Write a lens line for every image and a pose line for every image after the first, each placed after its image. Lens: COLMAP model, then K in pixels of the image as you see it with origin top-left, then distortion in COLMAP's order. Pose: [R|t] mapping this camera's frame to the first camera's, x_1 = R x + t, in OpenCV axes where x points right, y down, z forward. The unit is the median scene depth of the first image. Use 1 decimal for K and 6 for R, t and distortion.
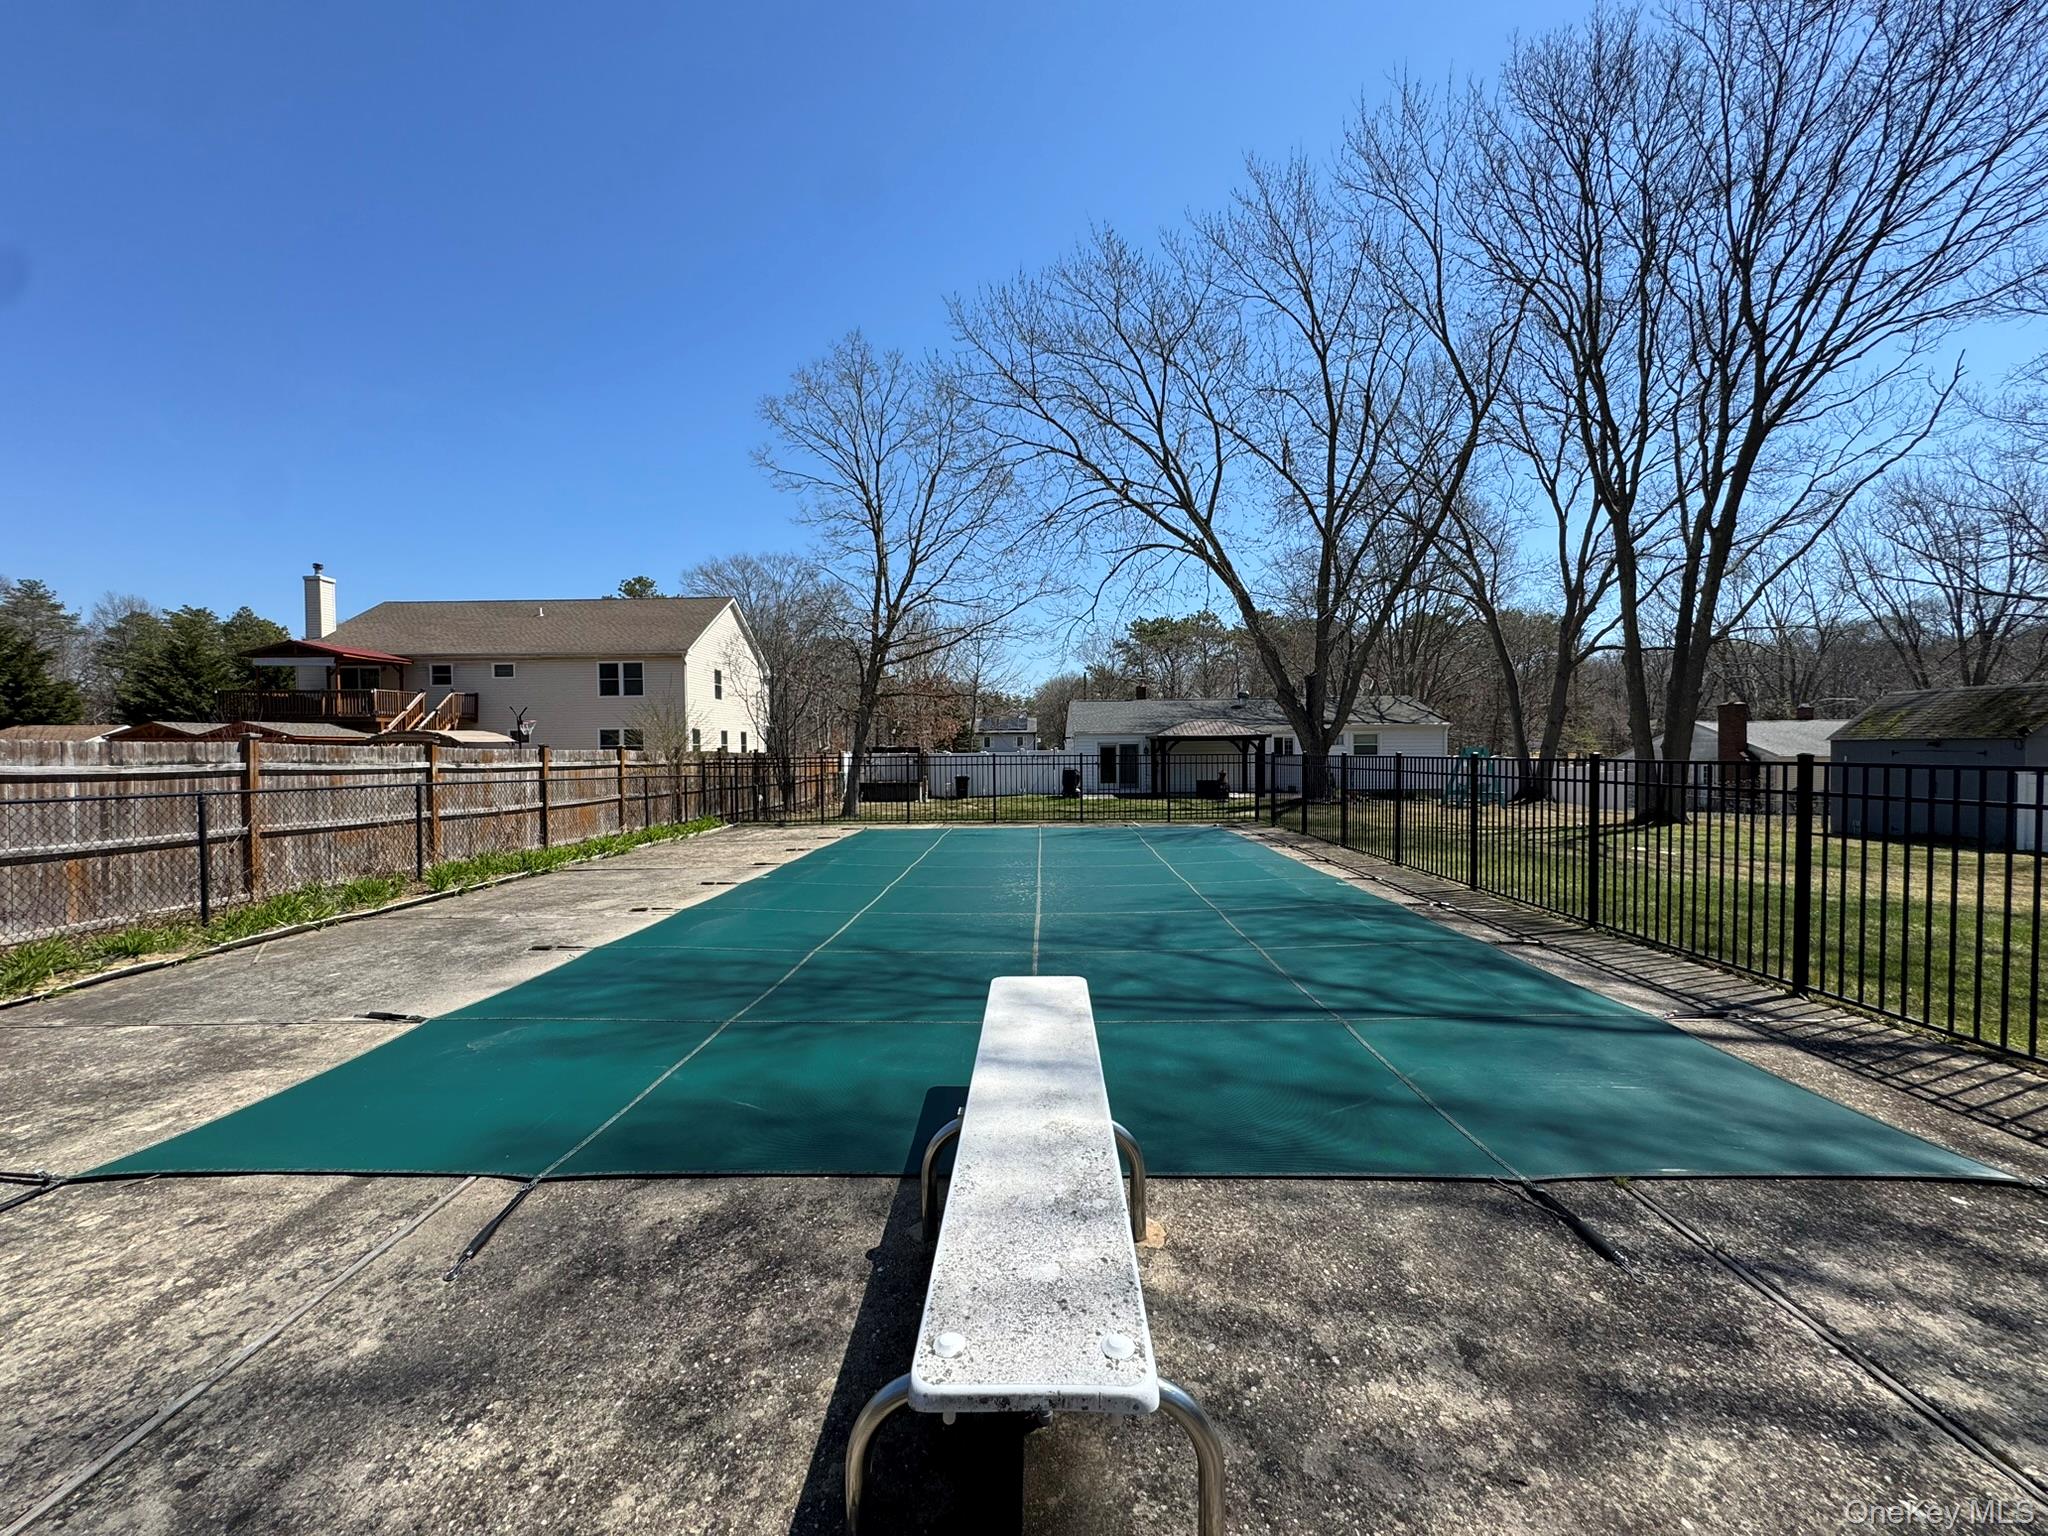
lens RADIAL K [[815.6, 0, 1017.7], [0, 815.6, 768.0], [0, 0, 1]] dist [-0.002779, 0.000575]
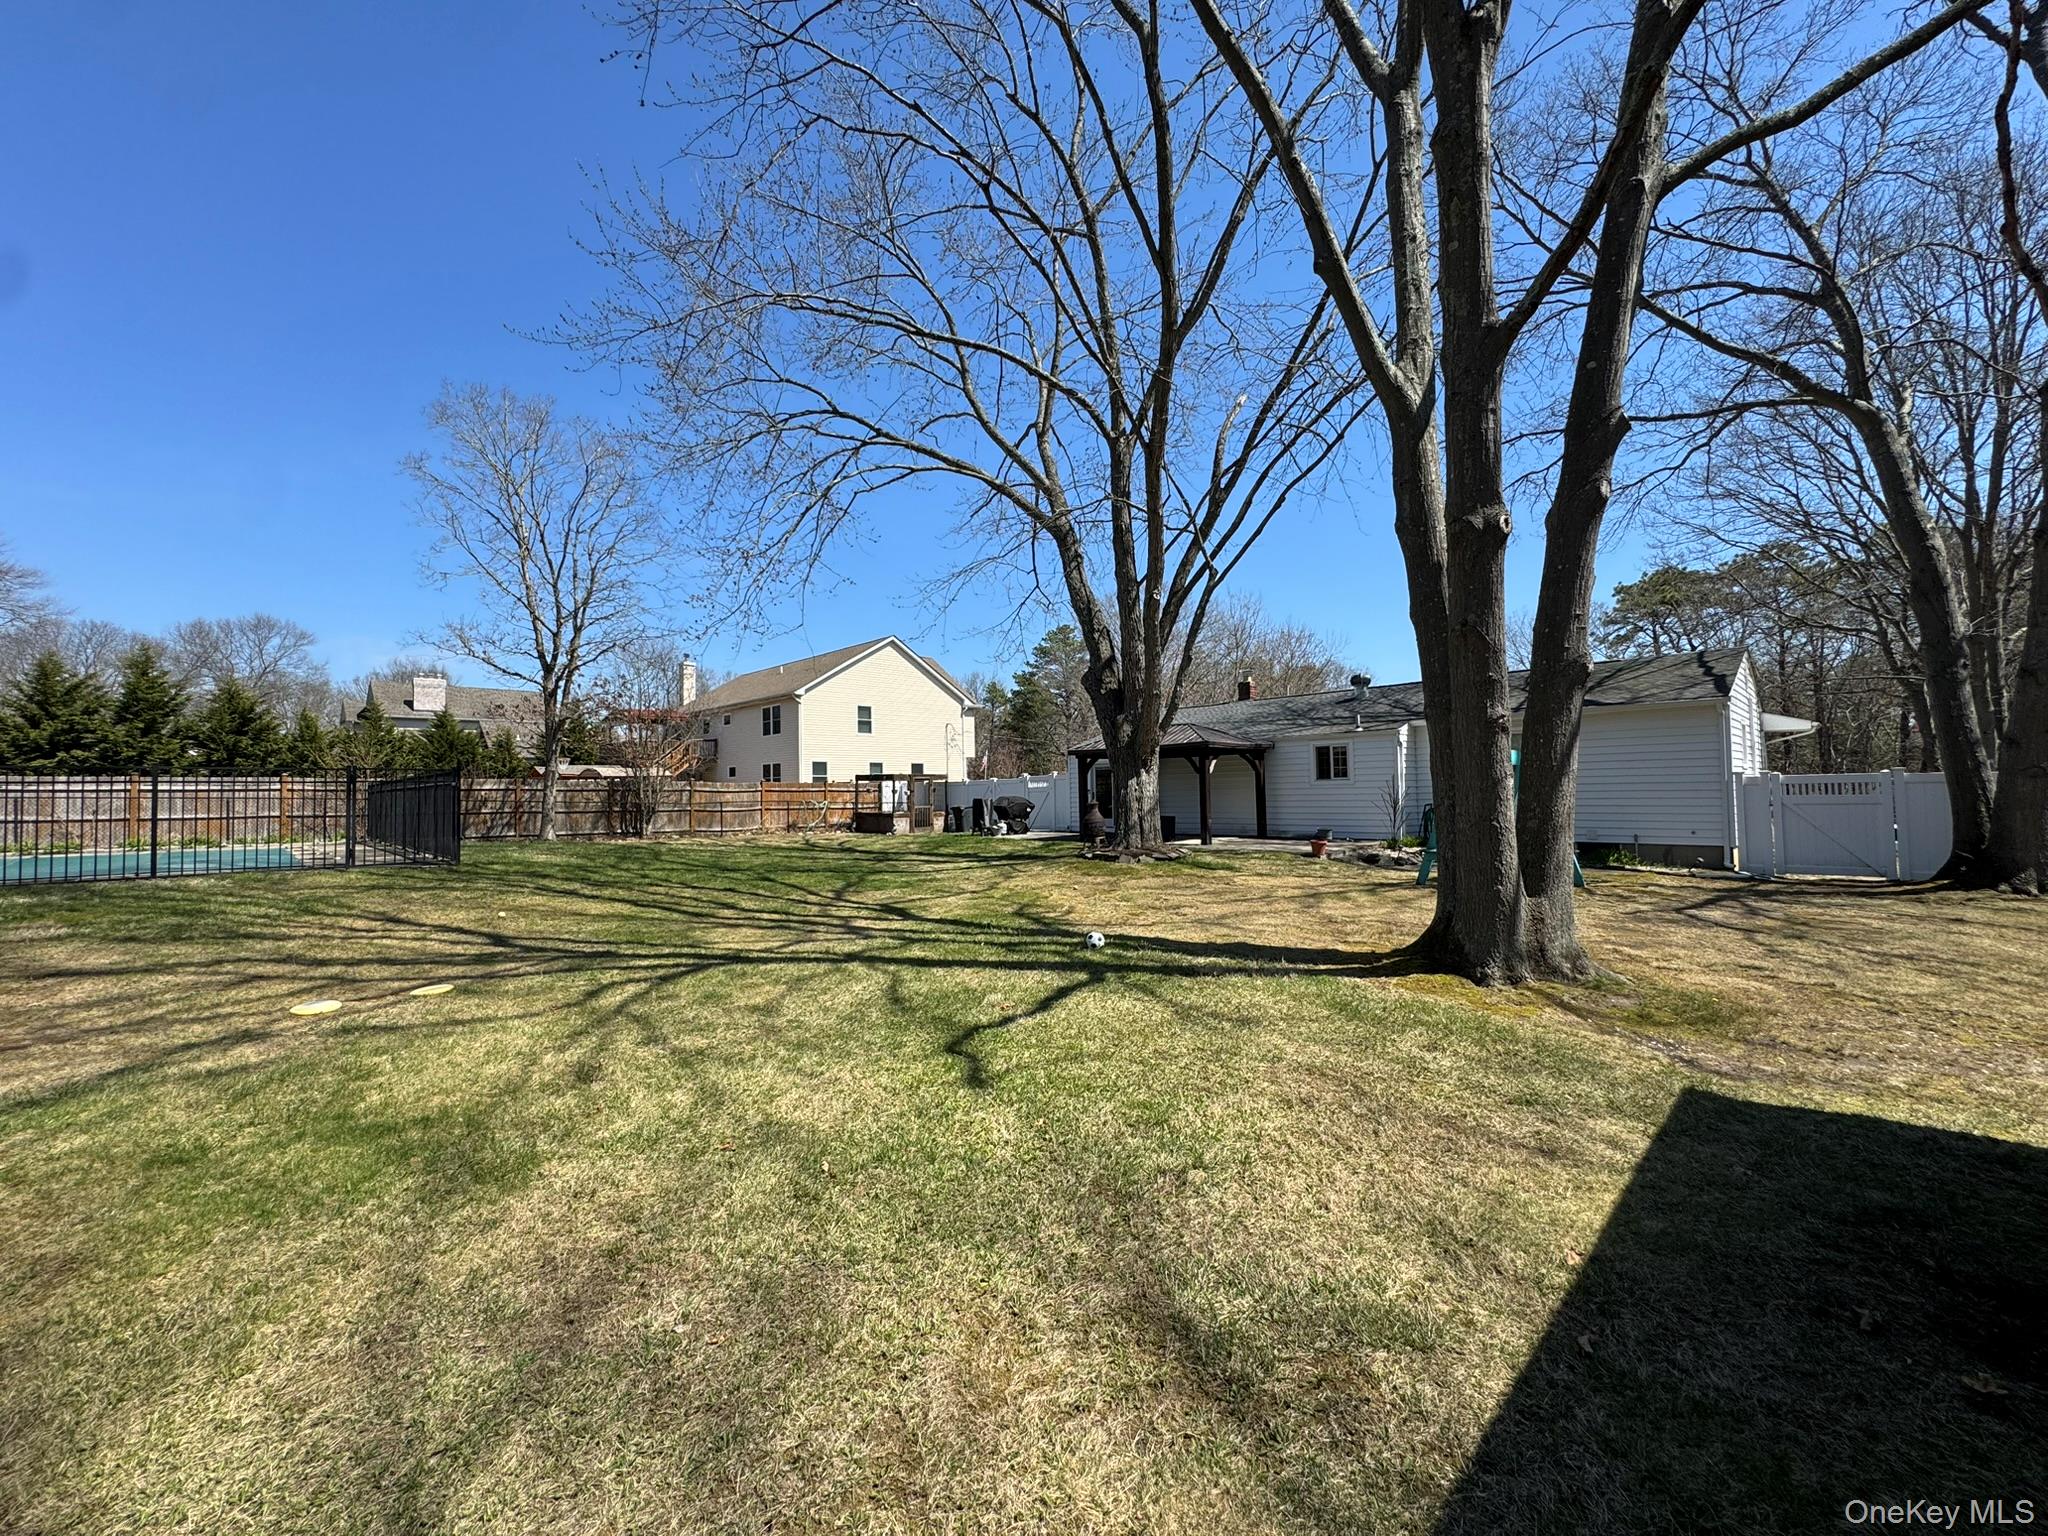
lens RADIAL K [[815.6, 0, 1021.2], [0, 815.6, 766.1], [0, 0, 1]] dist [-0.002779, 0.000575]
pose [[0.708320, -0.025261, -0.705439, 0.581590], [-0.007831, 0.999017, -0.043637, 0.003803], [0.705848, 0.036433, 0.707426, 0.431042]]
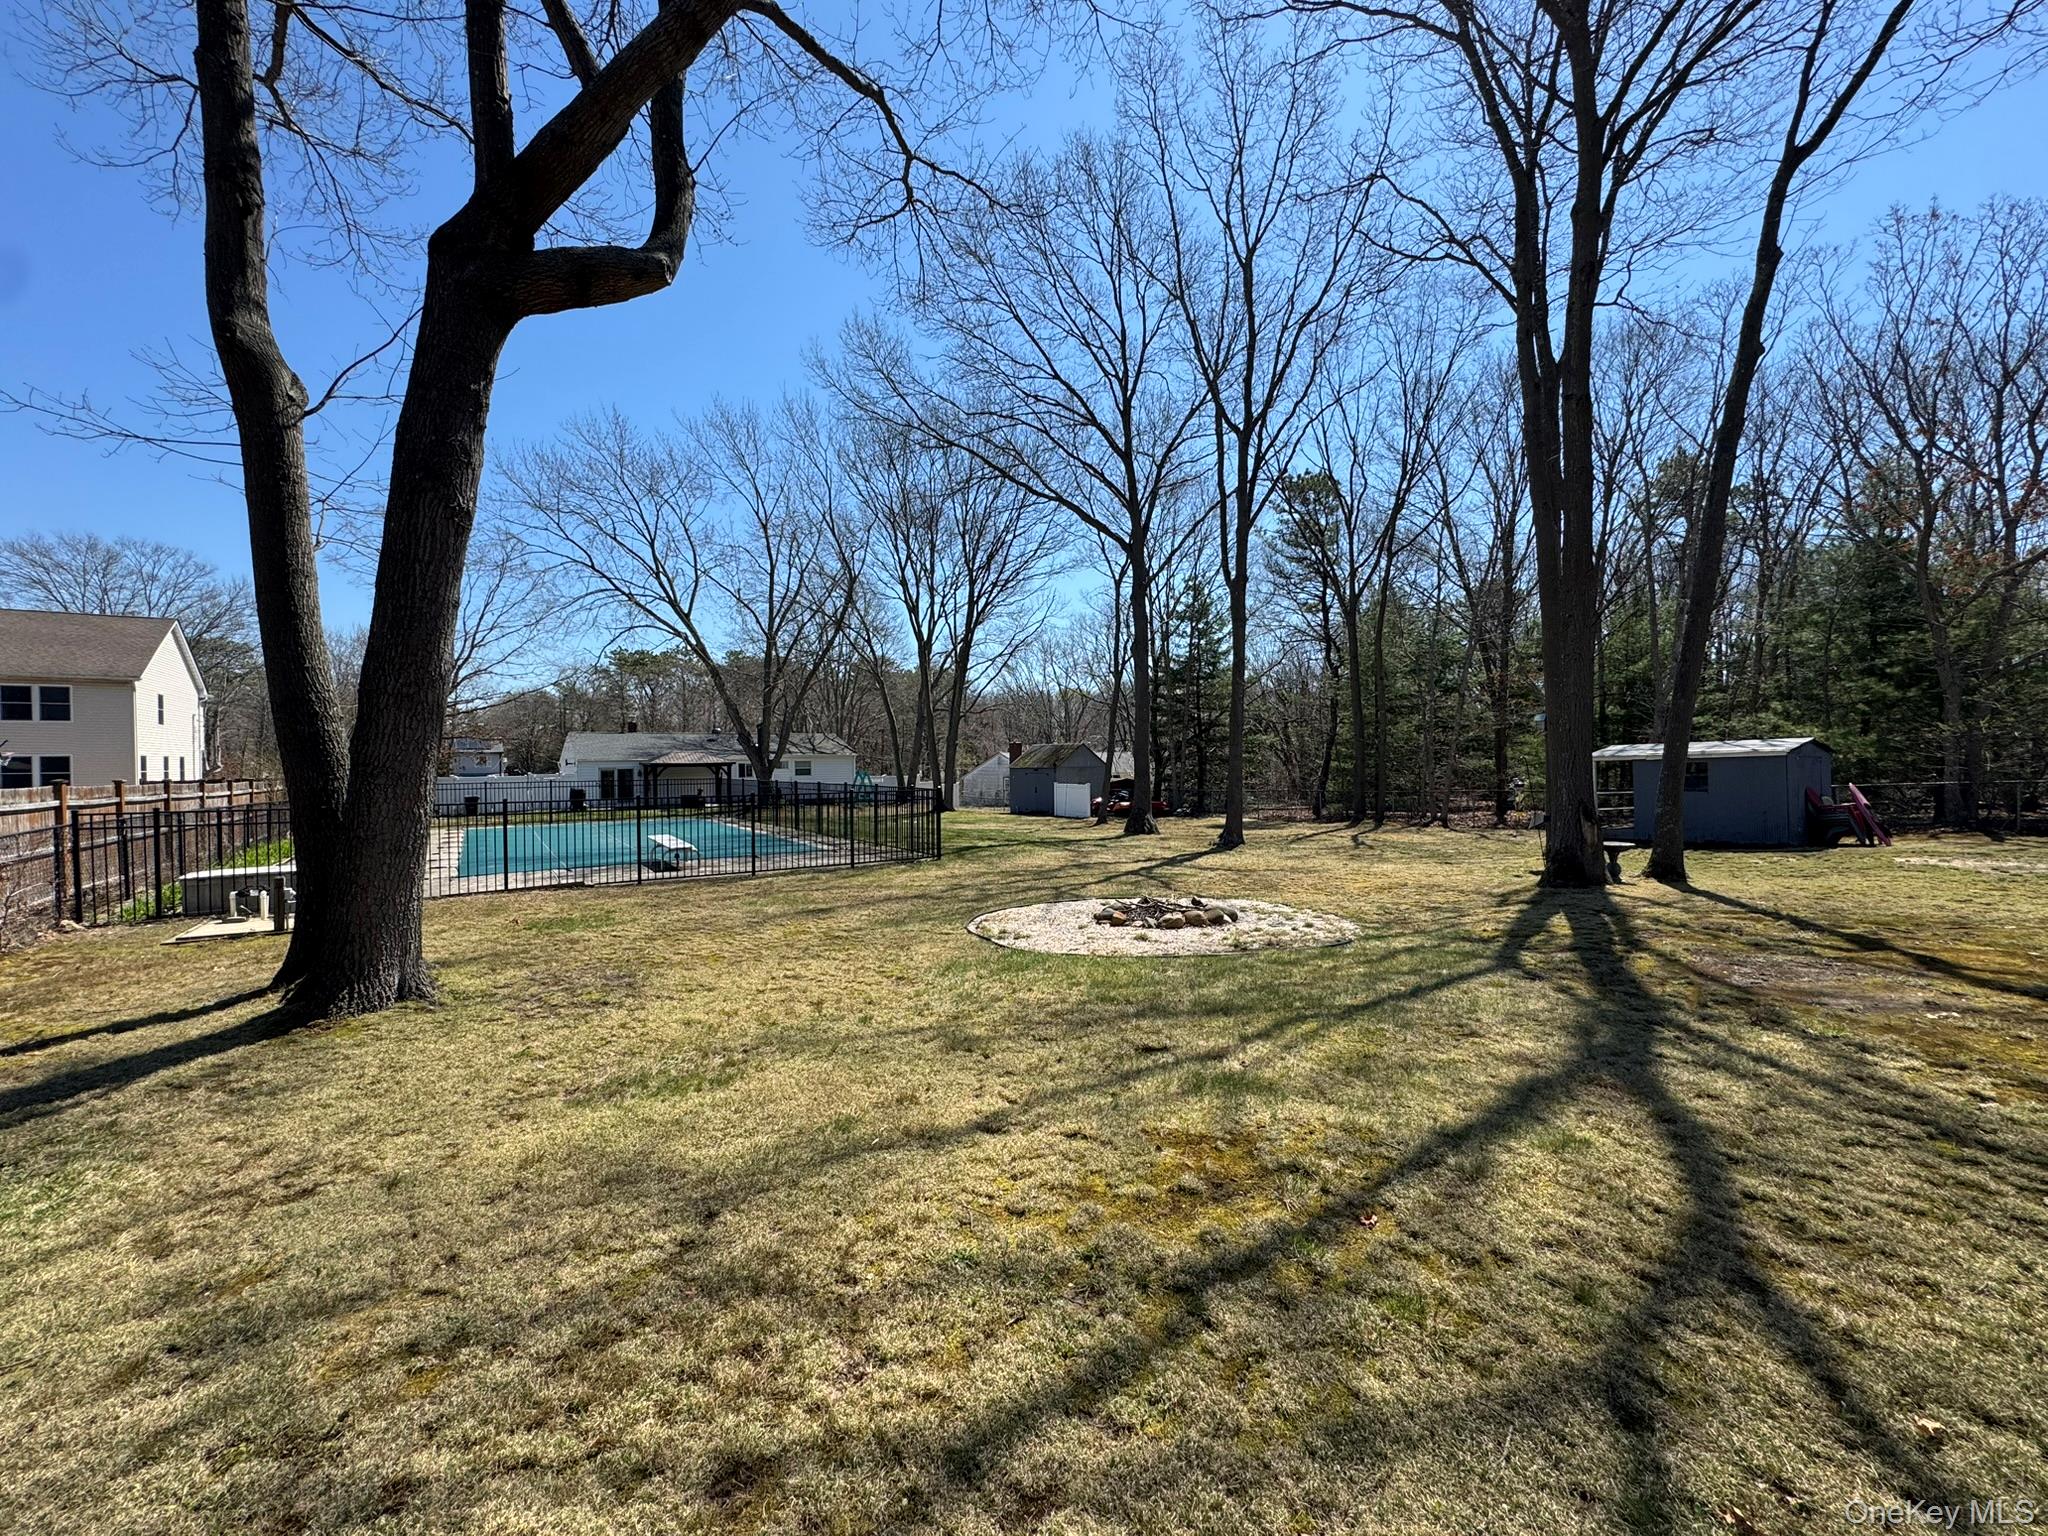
lens RADIAL K [[815.6, 0, 1022.9], [0, 815.6, 765.4], [0, 0, 1]] dist [-0.002779, 0.000575]
pose [[0.811120, -0.003574, 0.584868, -0.110371], [0.015478, 0.999762, -0.015357, -0.005122], [-0.584674, 0.021509, 0.810983, -0.428974]]
